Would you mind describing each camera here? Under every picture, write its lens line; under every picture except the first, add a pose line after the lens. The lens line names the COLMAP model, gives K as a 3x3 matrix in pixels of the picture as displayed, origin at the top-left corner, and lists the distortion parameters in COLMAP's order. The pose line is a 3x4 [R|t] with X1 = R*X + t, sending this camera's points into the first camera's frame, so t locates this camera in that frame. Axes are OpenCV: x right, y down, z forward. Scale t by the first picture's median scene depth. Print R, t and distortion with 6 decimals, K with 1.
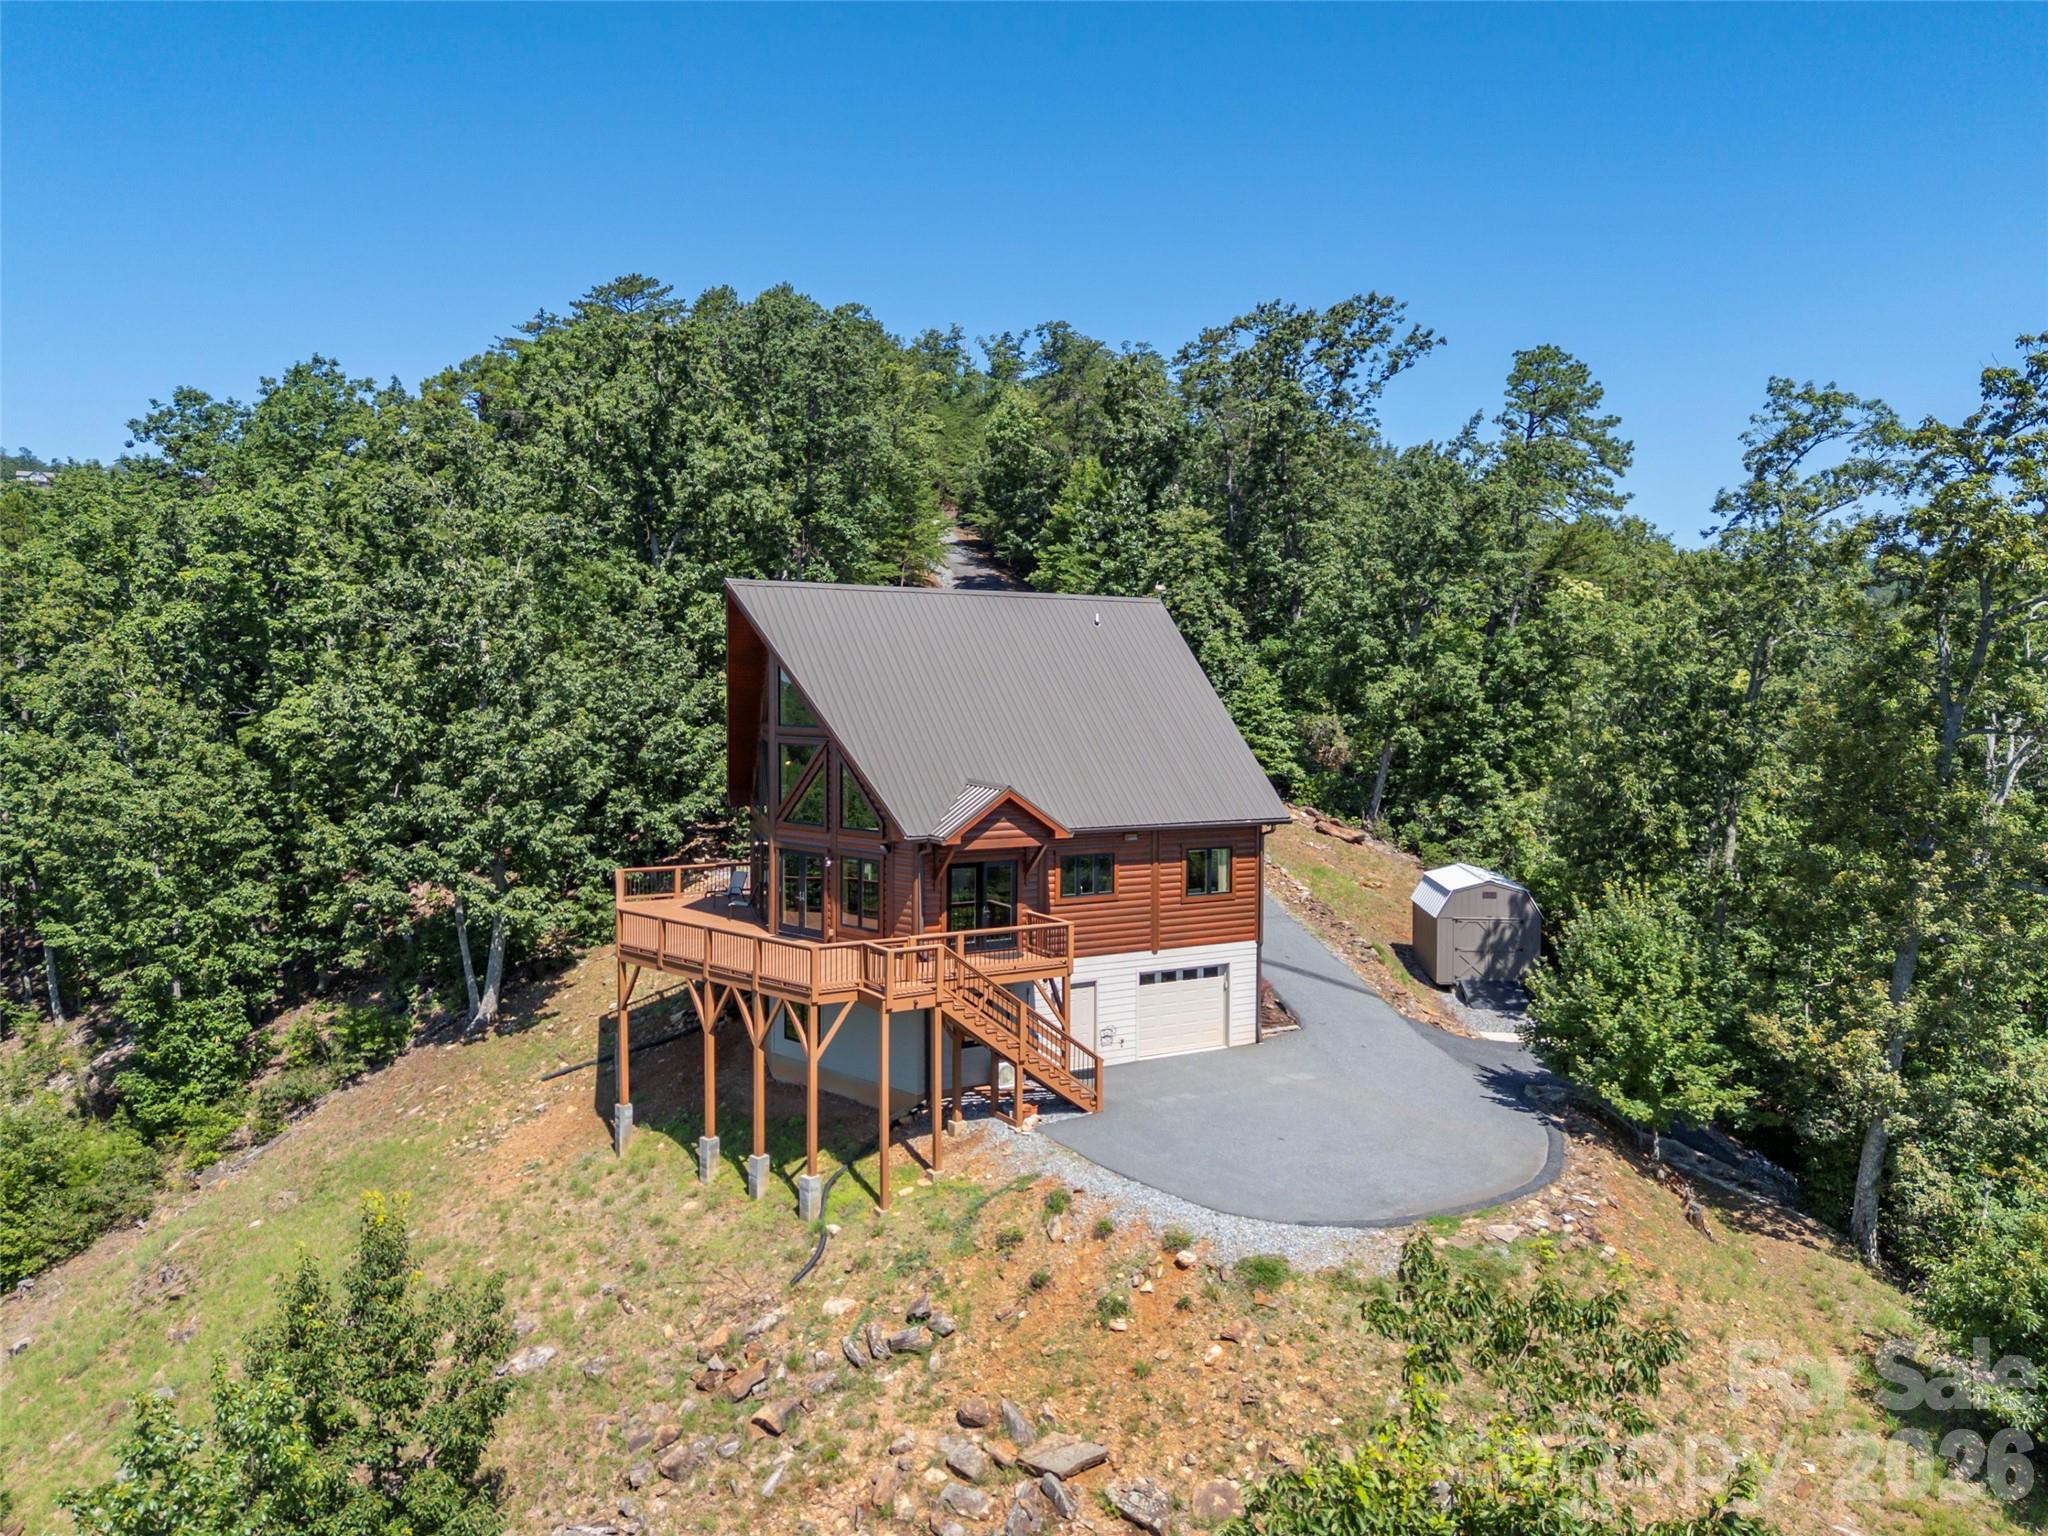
lens RADIAL K [[1484.1, 0, 1023.6], [0, 1484.1, 765.6], [0, 0, 1]] dist [0.061346, -0.059357]
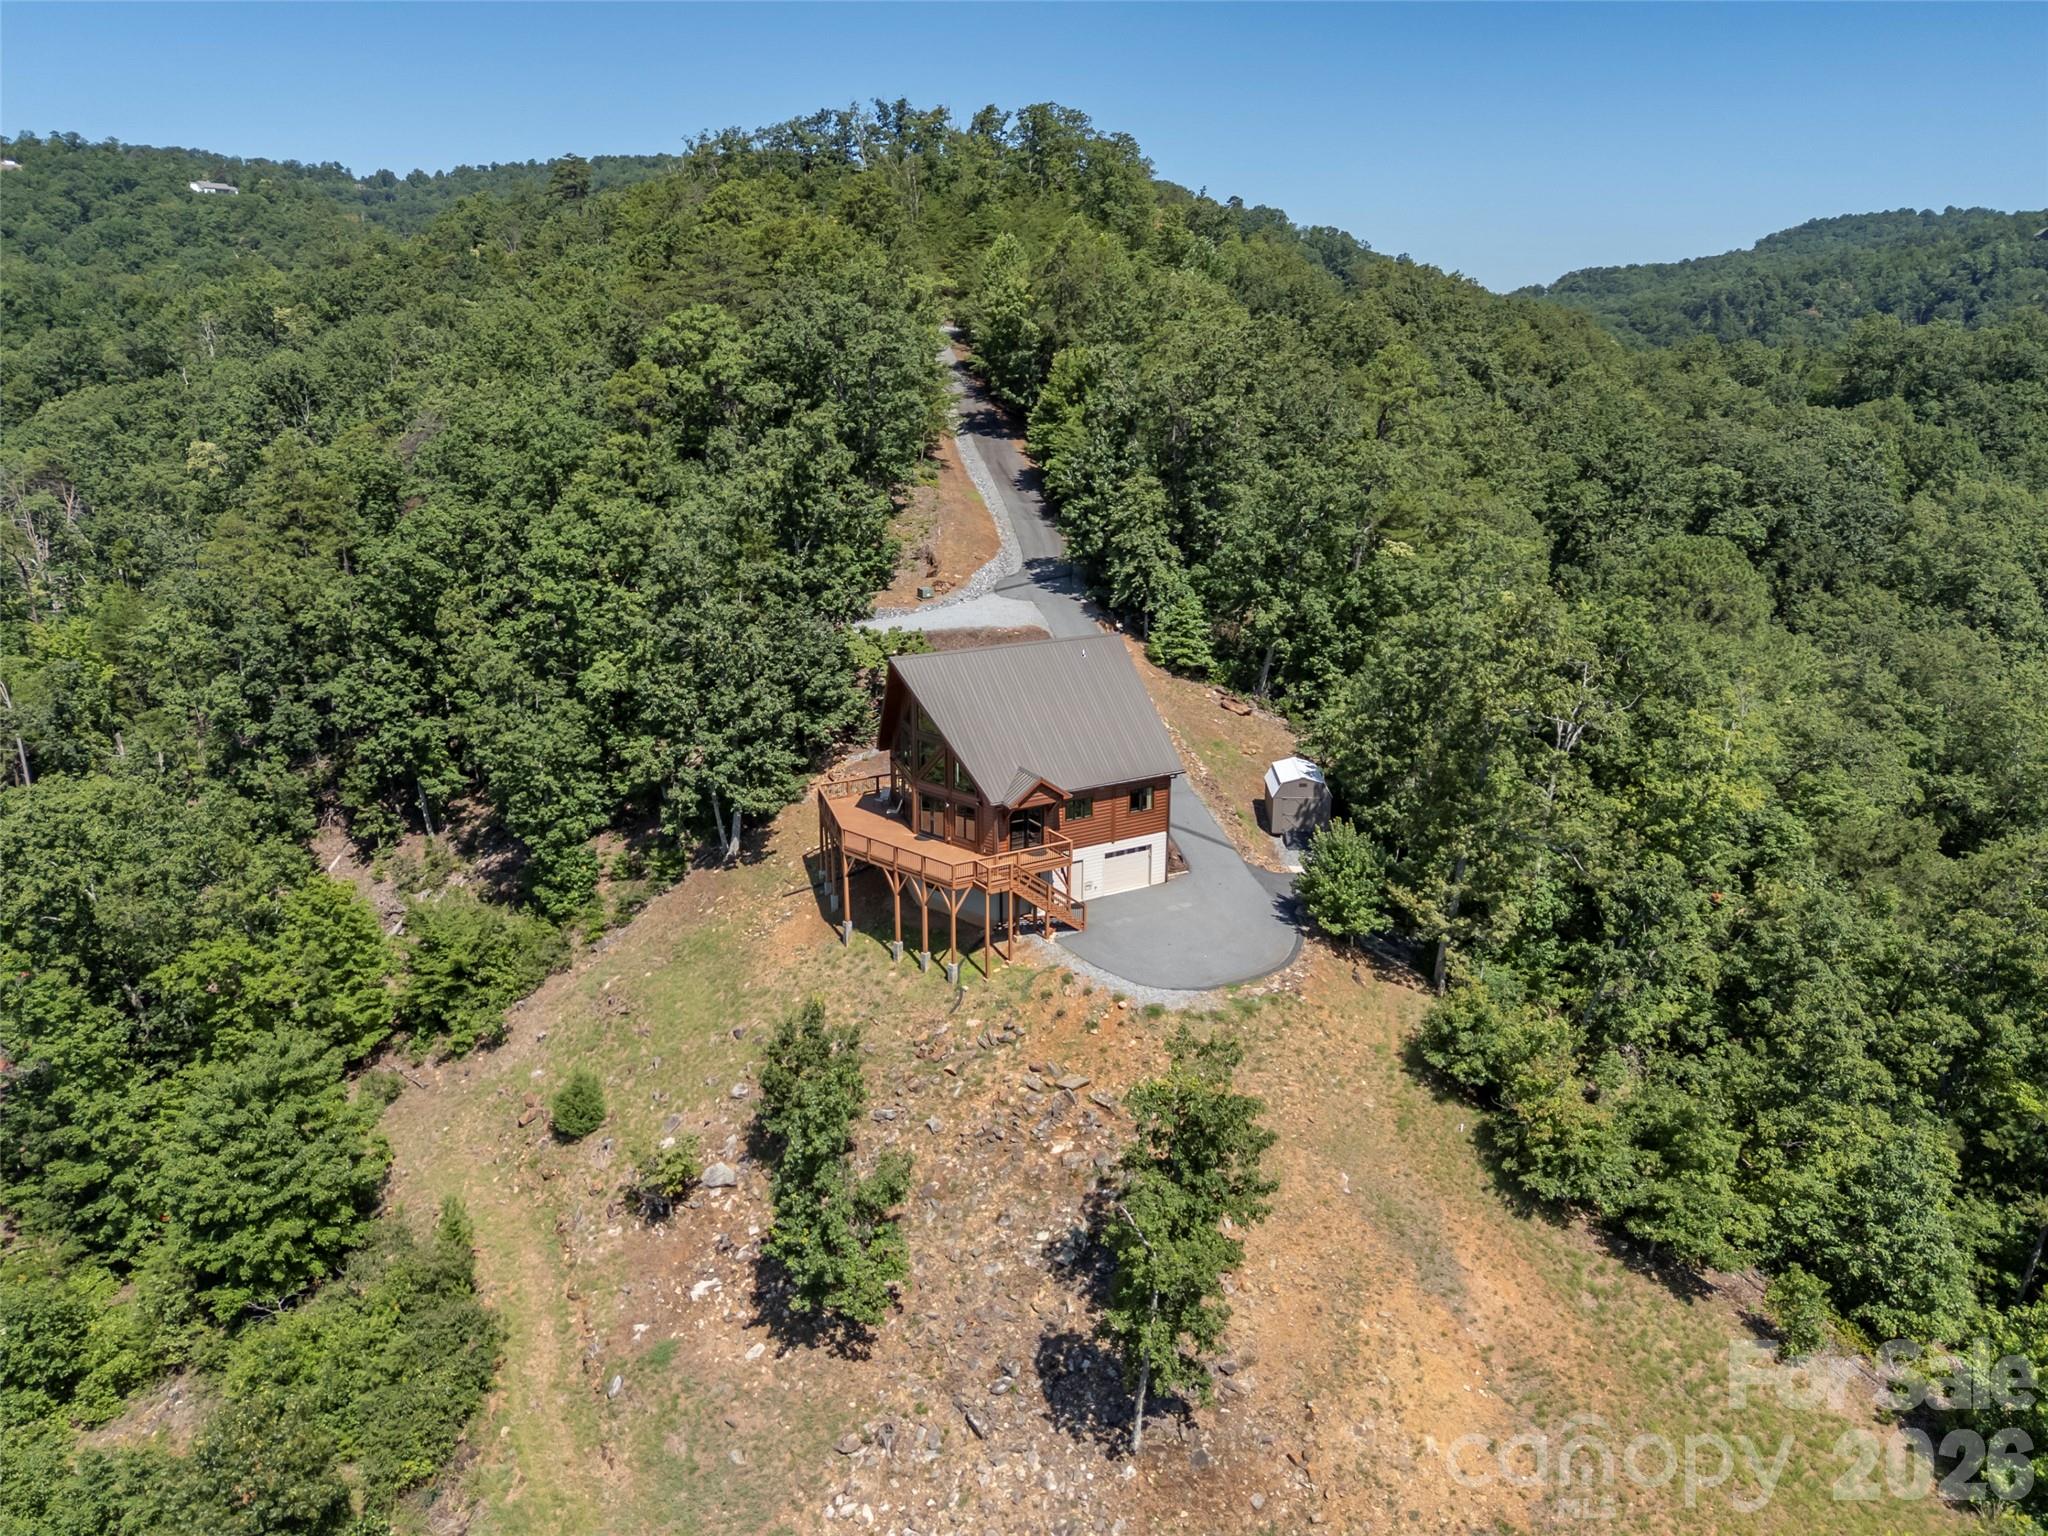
lens RADIAL K [[1484.1, 0, 1027.1], [0, 1484.1, 751.3], [0, 0, 1]] dist [0.061346, -0.059357]
pose [[0.999750, -0.007015, 0.021219, -0.054307], [0.002347, 0.977163, 0.212478, -0.339141], [-0.022225, -0.212375, 0.976935, -0.731371]]
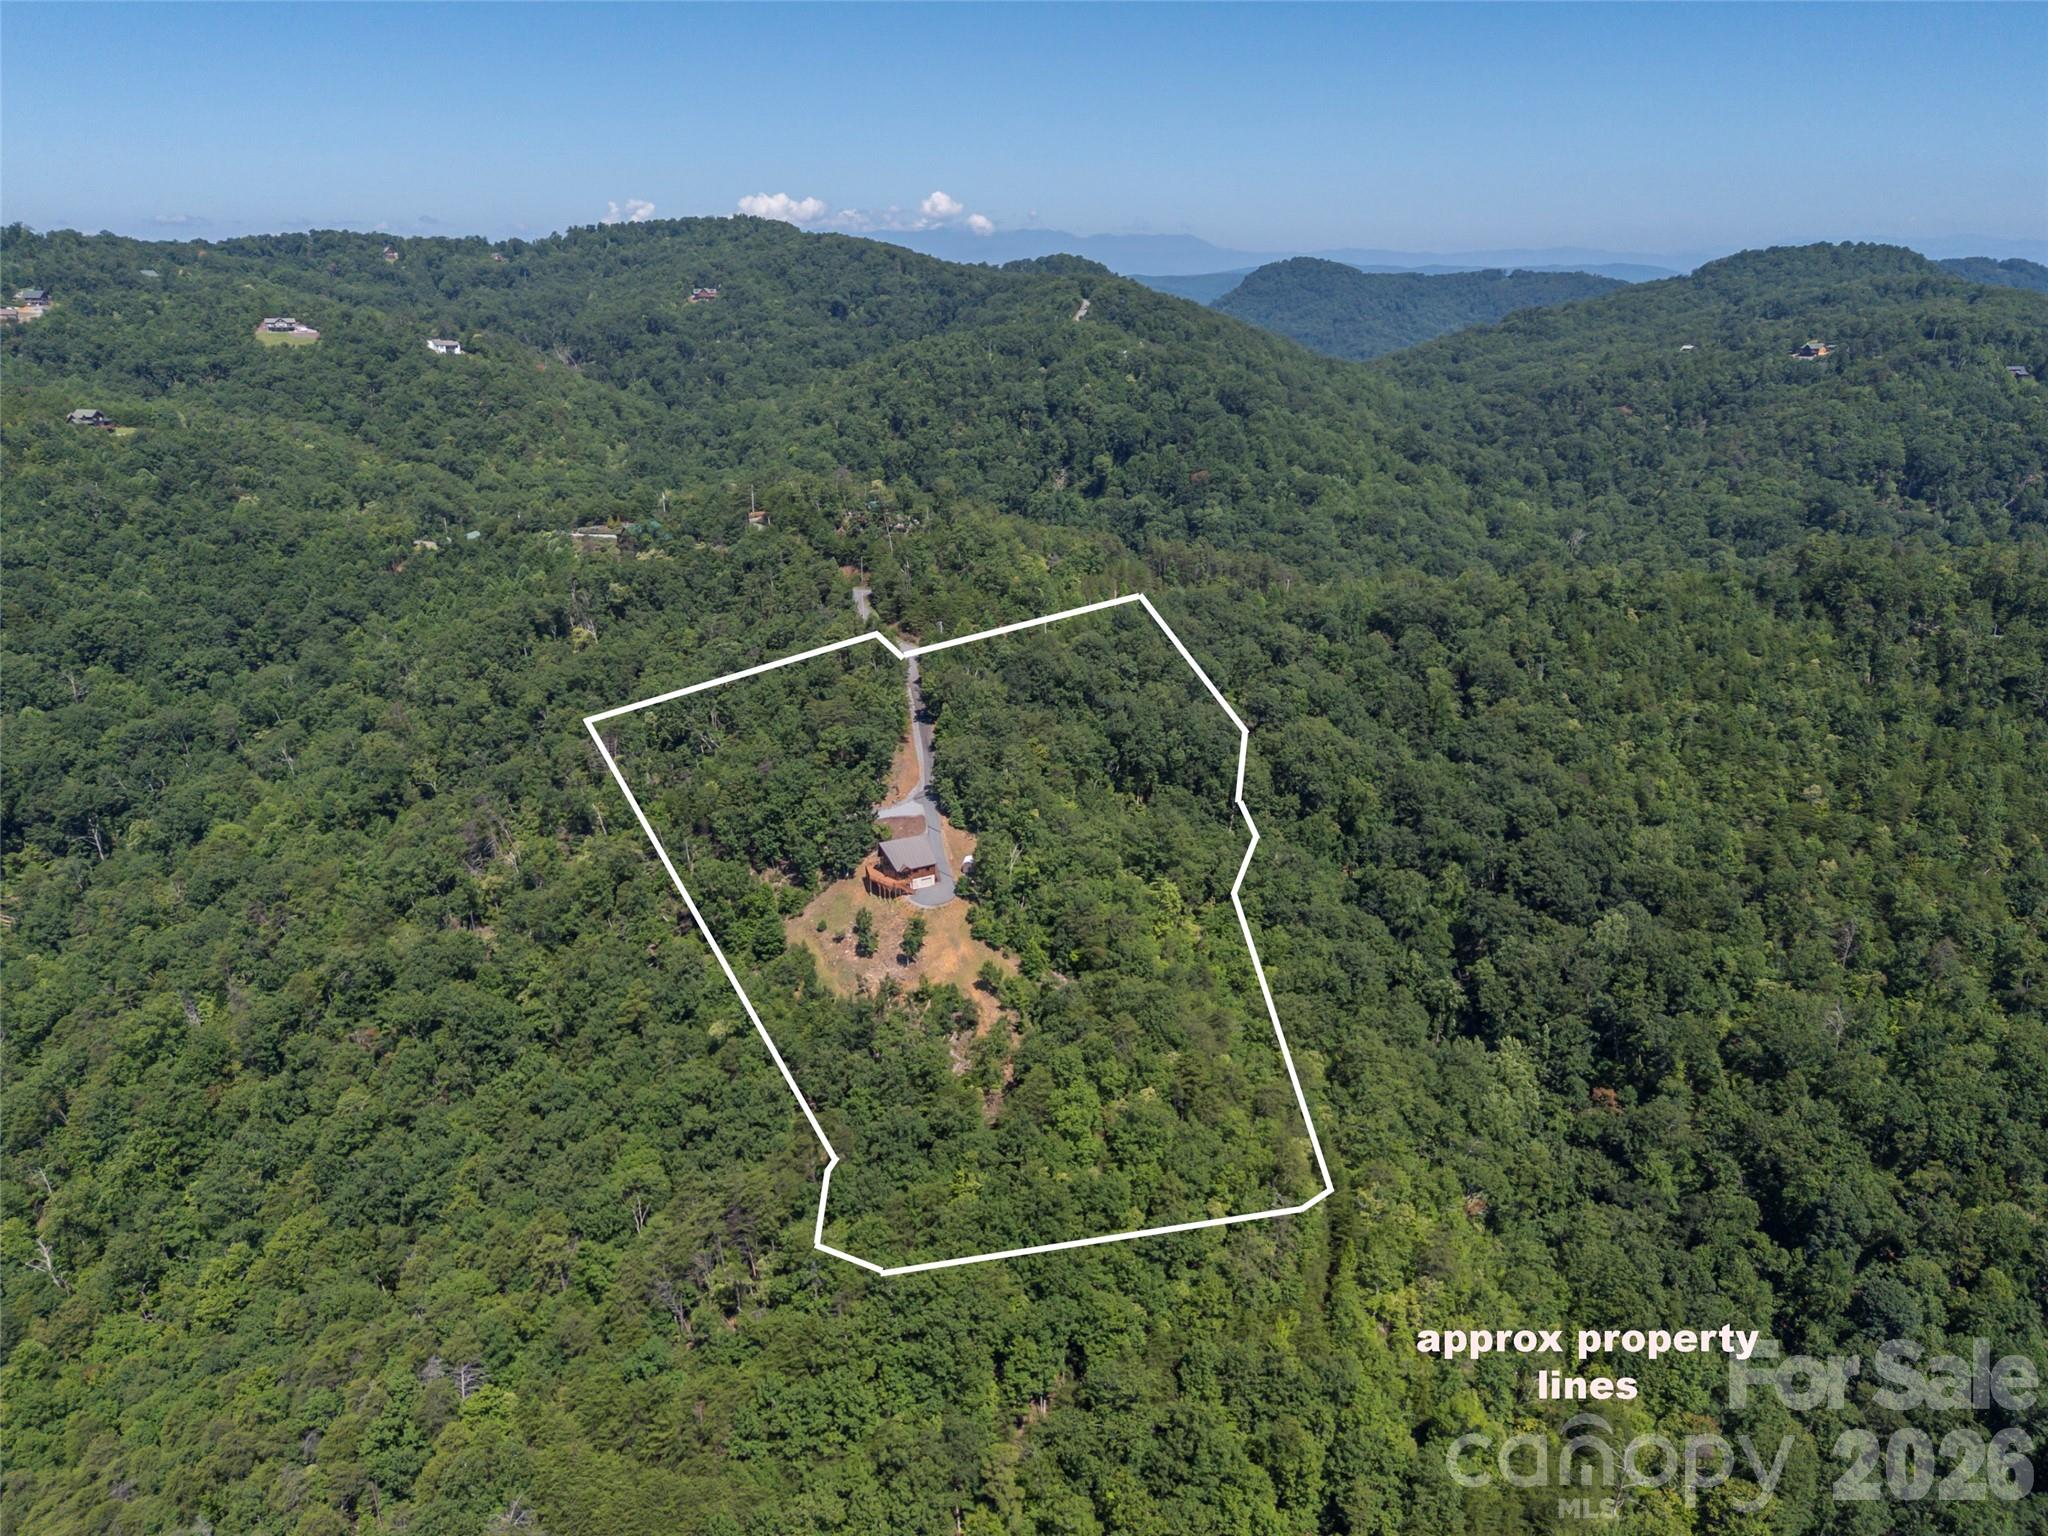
lens RADIAL K [[1484.1, 0, 1035.5], [0, 1484.1, 712.8], [0, 0, 1]] dist [0.061346, -0.059357]
pose [[0.999979, -0.000176, -0.006433, 0.764994], [0.001654, 0.973068, 0.230511, -2.728503], [0.006219, -0.230517, 0.973048, -7.097534]]
